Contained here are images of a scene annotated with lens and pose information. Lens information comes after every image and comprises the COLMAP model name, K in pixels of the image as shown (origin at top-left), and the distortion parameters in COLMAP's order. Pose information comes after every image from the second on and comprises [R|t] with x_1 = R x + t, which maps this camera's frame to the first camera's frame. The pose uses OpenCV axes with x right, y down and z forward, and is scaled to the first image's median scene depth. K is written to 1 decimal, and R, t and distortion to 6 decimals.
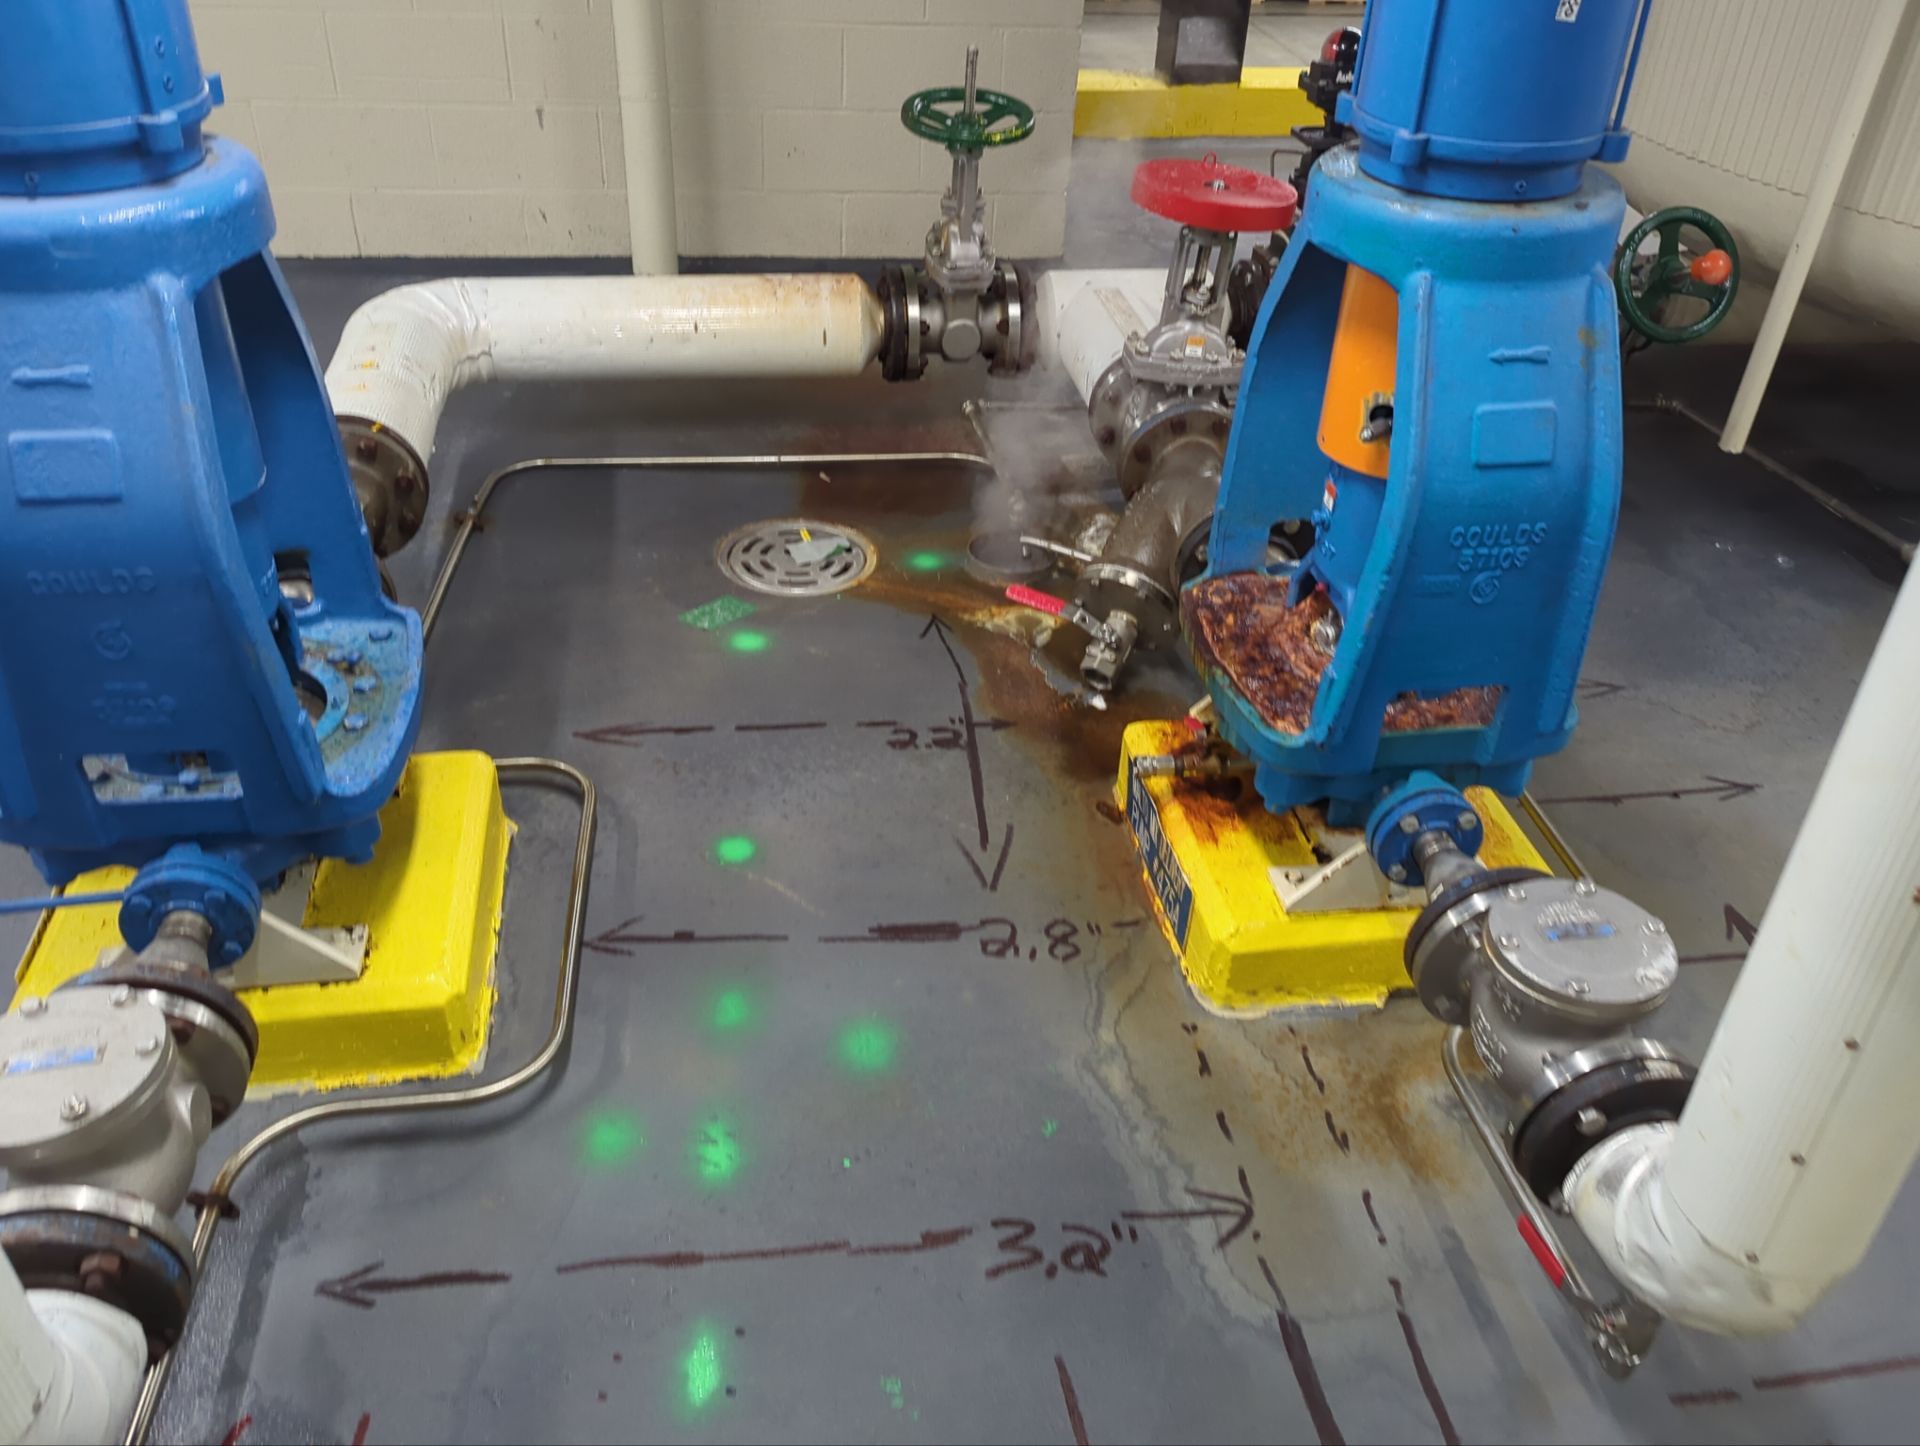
lens RADIAL K [[1571.6, 0, 957.2], [0, 1571.6, 718.4], [0, 0, 1]] dist [0.076899, -0.109601]
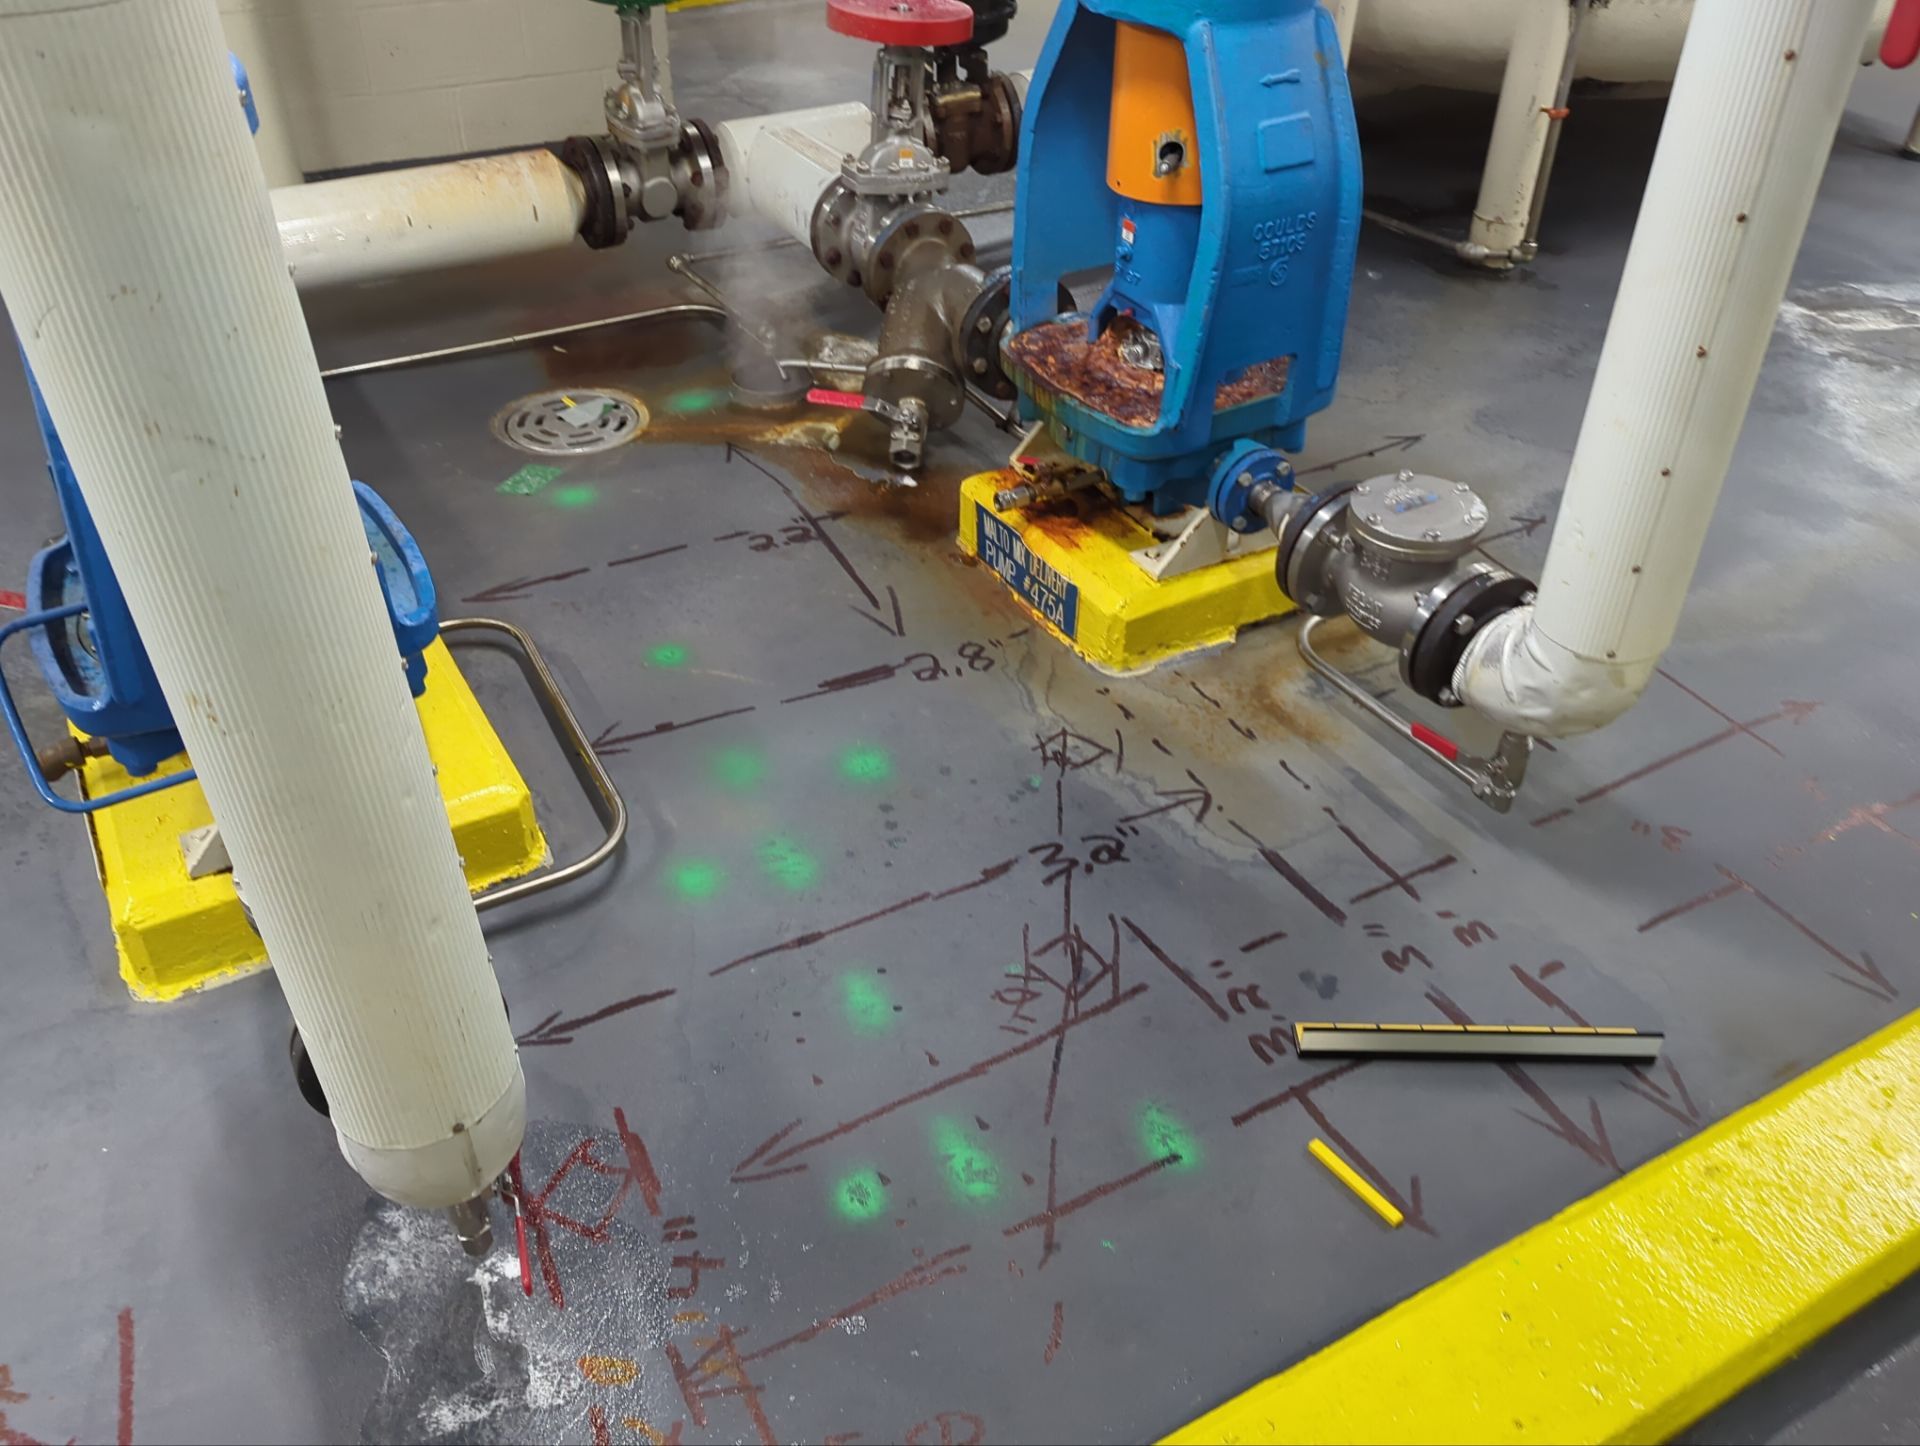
lens RADIAL K [[1571.6, 0, 957.2], [0, 1571.6, 718.4], [0, 0, 1]] dist [0.076899, -0.109601]
pose [[0.934825, -0.238687, 0.262928, -0.272059], [0.223043, 0.970803, 0.088282, 0.079269], [-0.276323, -0.023884, 0.960768, -0.136848]]
